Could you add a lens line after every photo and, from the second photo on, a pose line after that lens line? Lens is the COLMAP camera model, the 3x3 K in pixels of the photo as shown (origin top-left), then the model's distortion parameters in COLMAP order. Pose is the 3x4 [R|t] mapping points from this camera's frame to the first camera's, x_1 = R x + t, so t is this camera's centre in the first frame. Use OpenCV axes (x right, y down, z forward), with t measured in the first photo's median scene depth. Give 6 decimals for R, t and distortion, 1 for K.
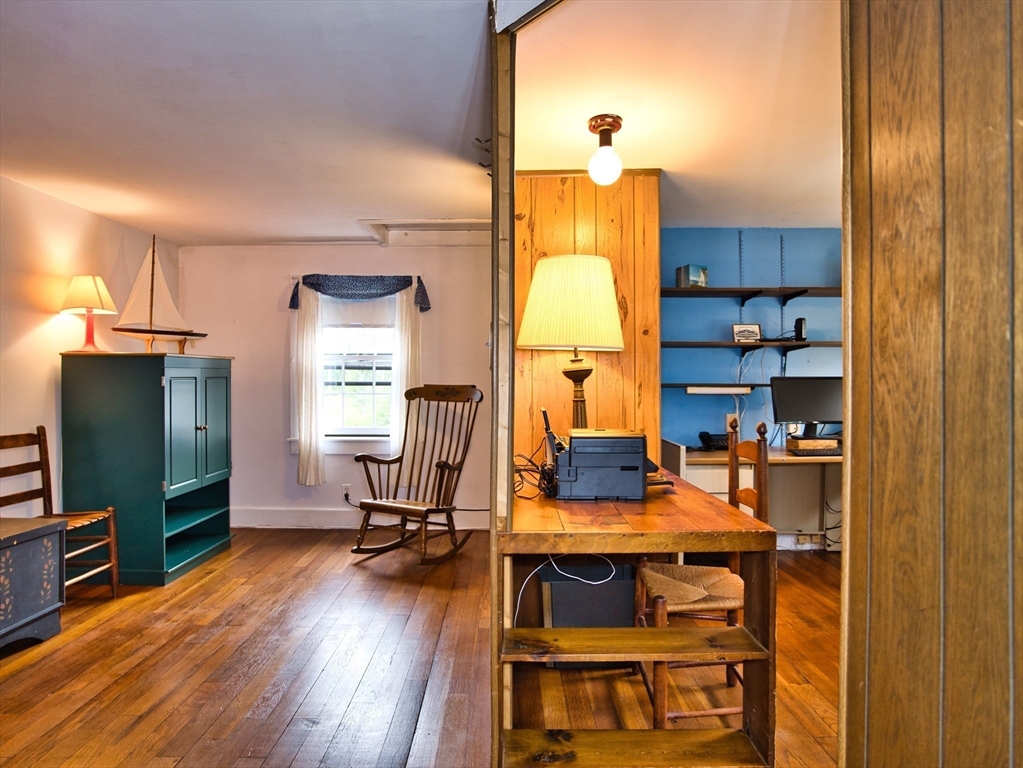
lens RADIAL K [[602.5, 0, 524.3], [0, 602.5, 386.6], [0, 0, 1]] dist [-0.043879, 0.028657]
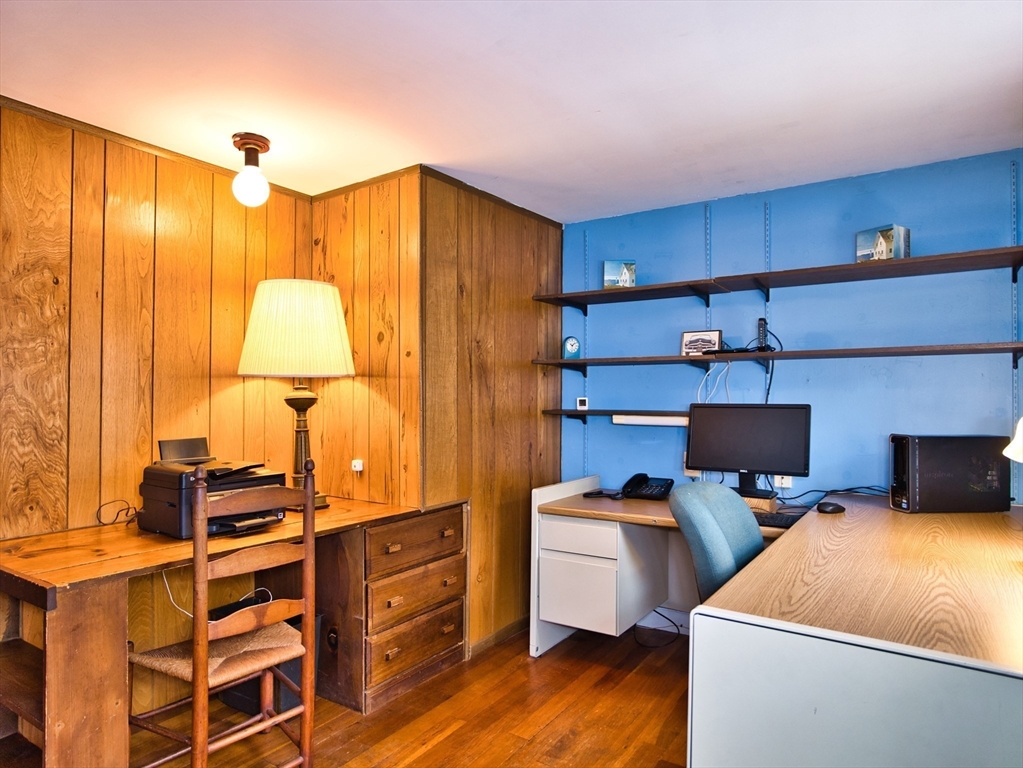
lens RADIAL K [[602.5, 0, 524.3], [0, 602.5, 386.6], [0, 0, 1]] dist [-0.043879, 0.028657]
pose [[0.833203, -0.000269, -0.552968, 0.698407], [-0.008538, 0.999874, -0.013351, -0.028343], [0.552902, 0.015846, 0.833096, 0.312928]]
